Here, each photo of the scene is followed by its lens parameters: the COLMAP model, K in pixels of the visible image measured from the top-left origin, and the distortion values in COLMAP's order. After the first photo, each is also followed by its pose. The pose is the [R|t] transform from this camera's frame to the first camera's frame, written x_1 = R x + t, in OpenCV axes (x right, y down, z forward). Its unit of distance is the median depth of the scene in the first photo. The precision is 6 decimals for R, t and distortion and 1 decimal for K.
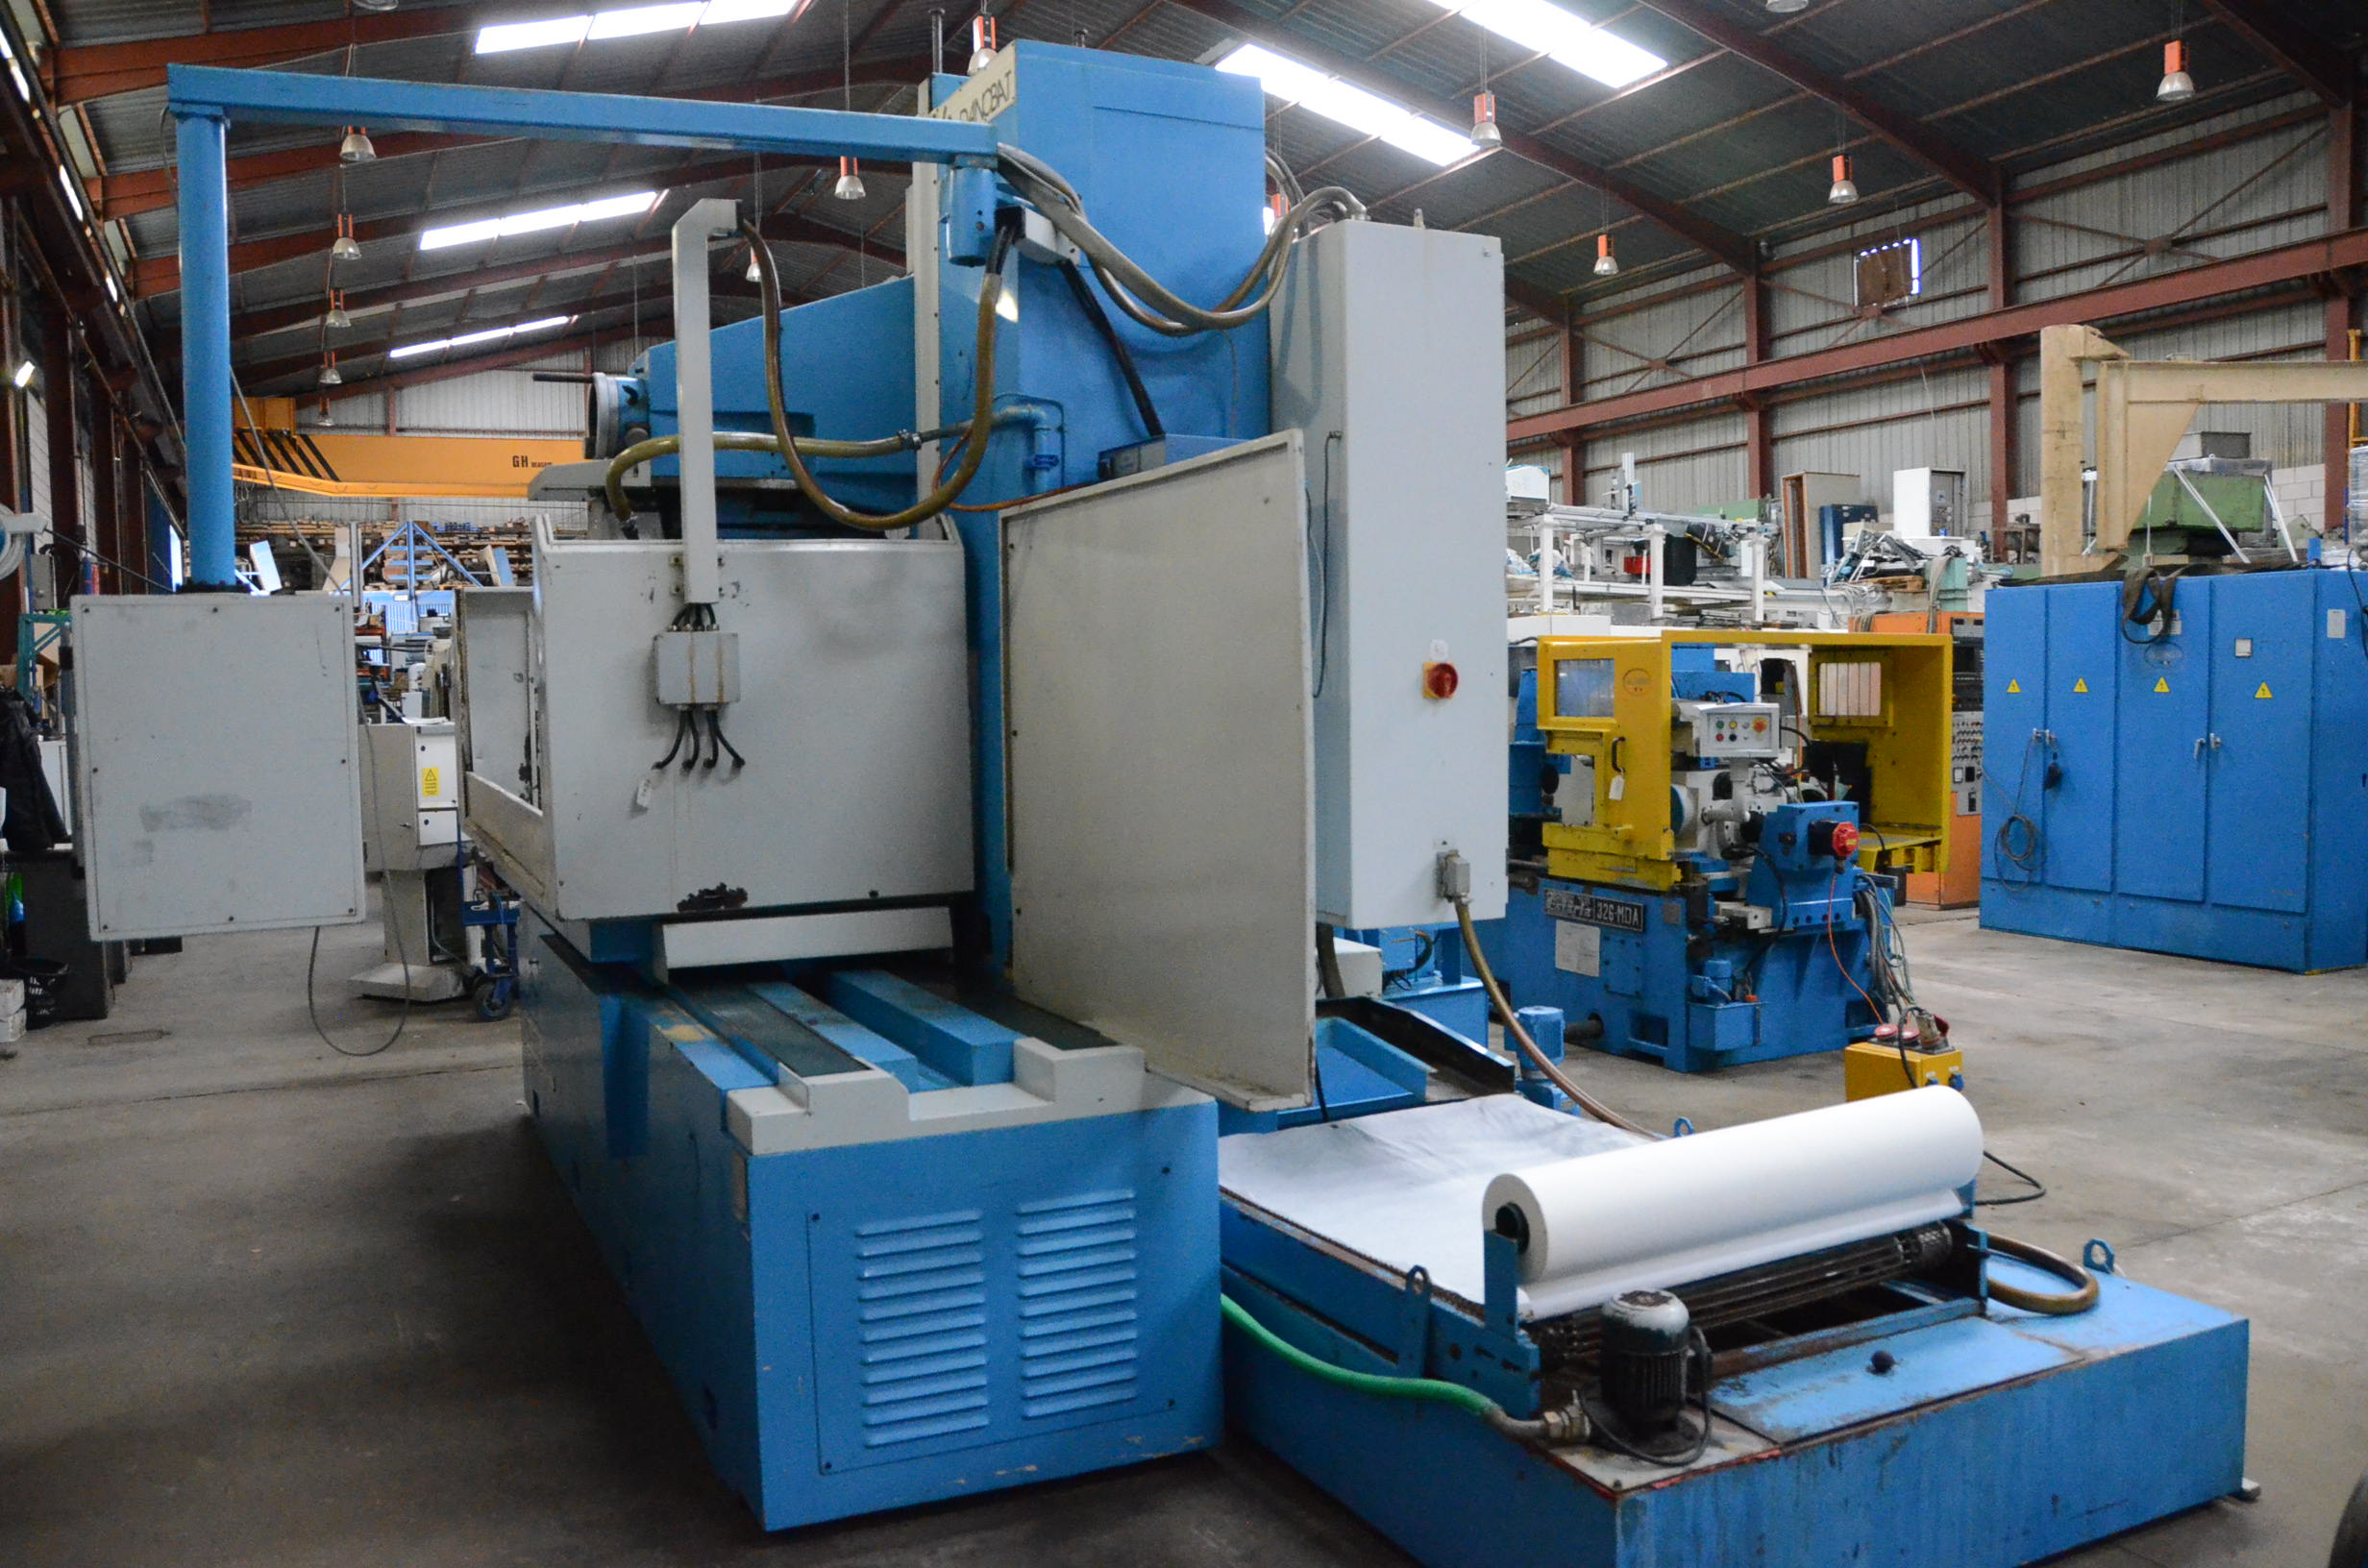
lens RADIAL K [[1833.0, 0, 1181.0], [0, 1833.0, 789.1], [0, 0, 1]] dist [-0.005150, 0.007554]
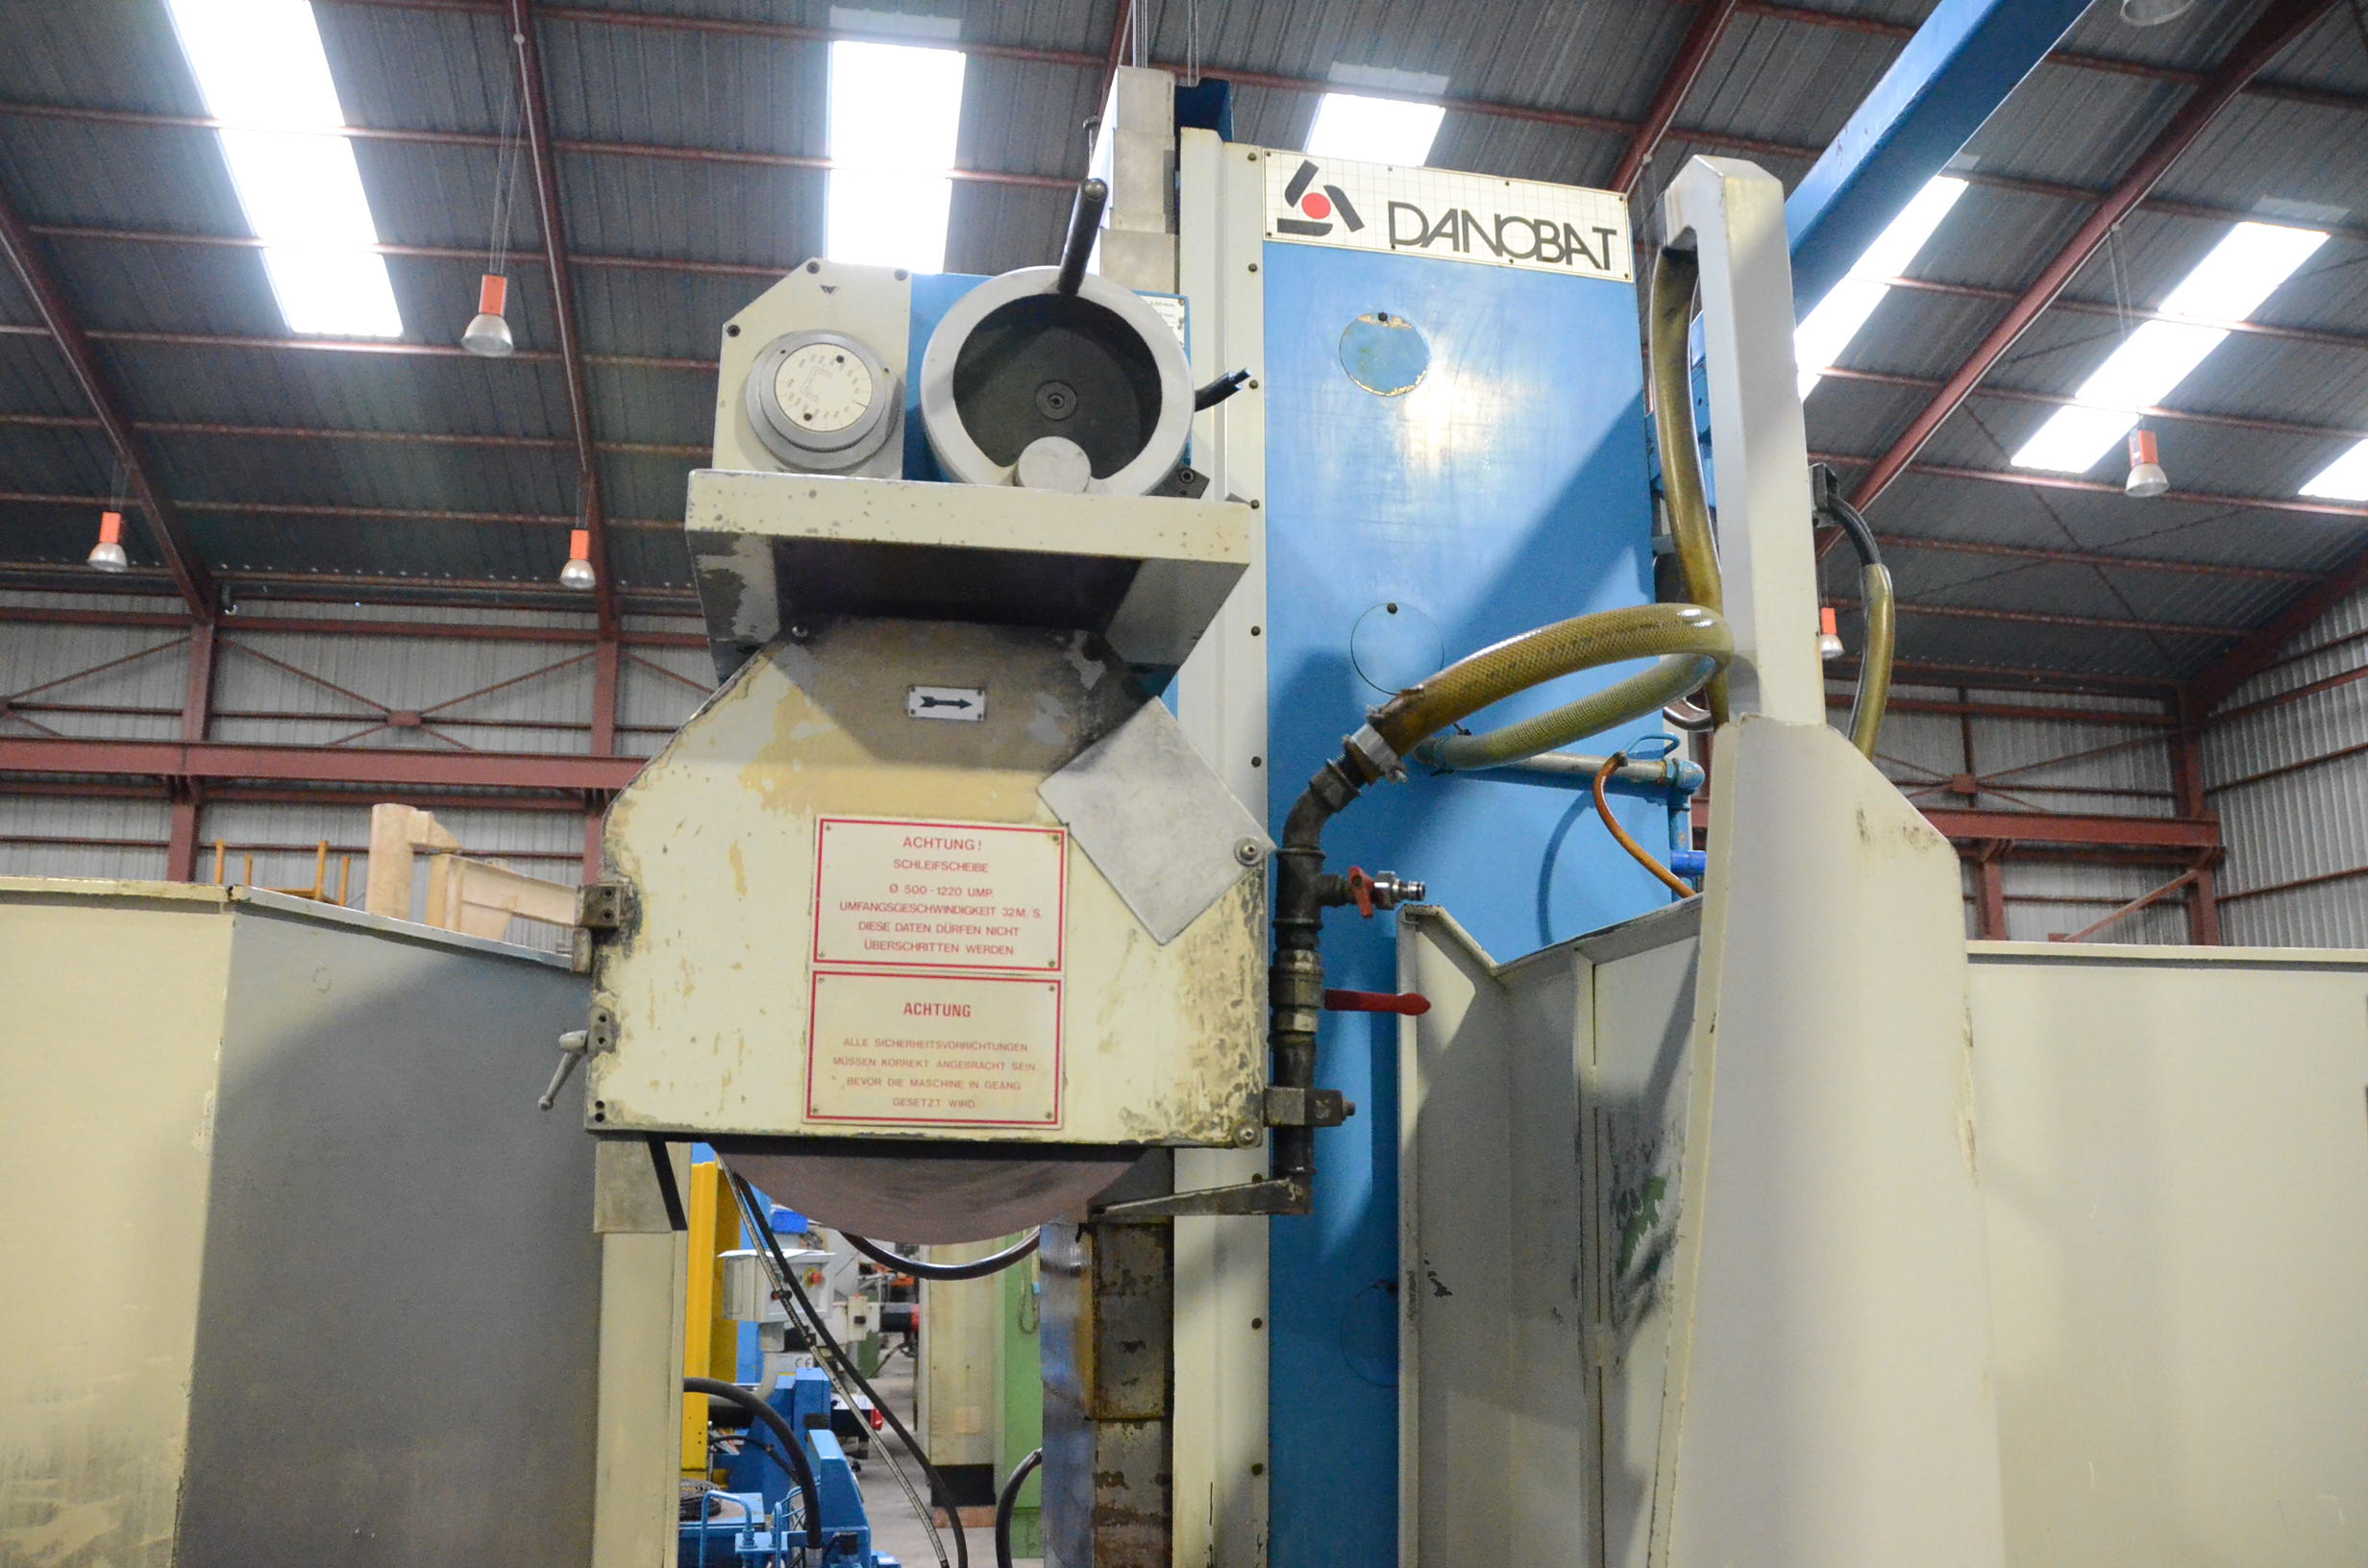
lens RADIAL K [[1833.0, 0, 1181.8], [0, 1833.0, 783.2], [0, 0, 1]] dist [-0.005150, 0.007554]
pose [[0.367745, 0.222955, 0.902804, -0.174576], [0.034449, 0.966901, -0.252817, -0.013984], [-0.929288, 0.124073, 0.347892, 0.326749]]
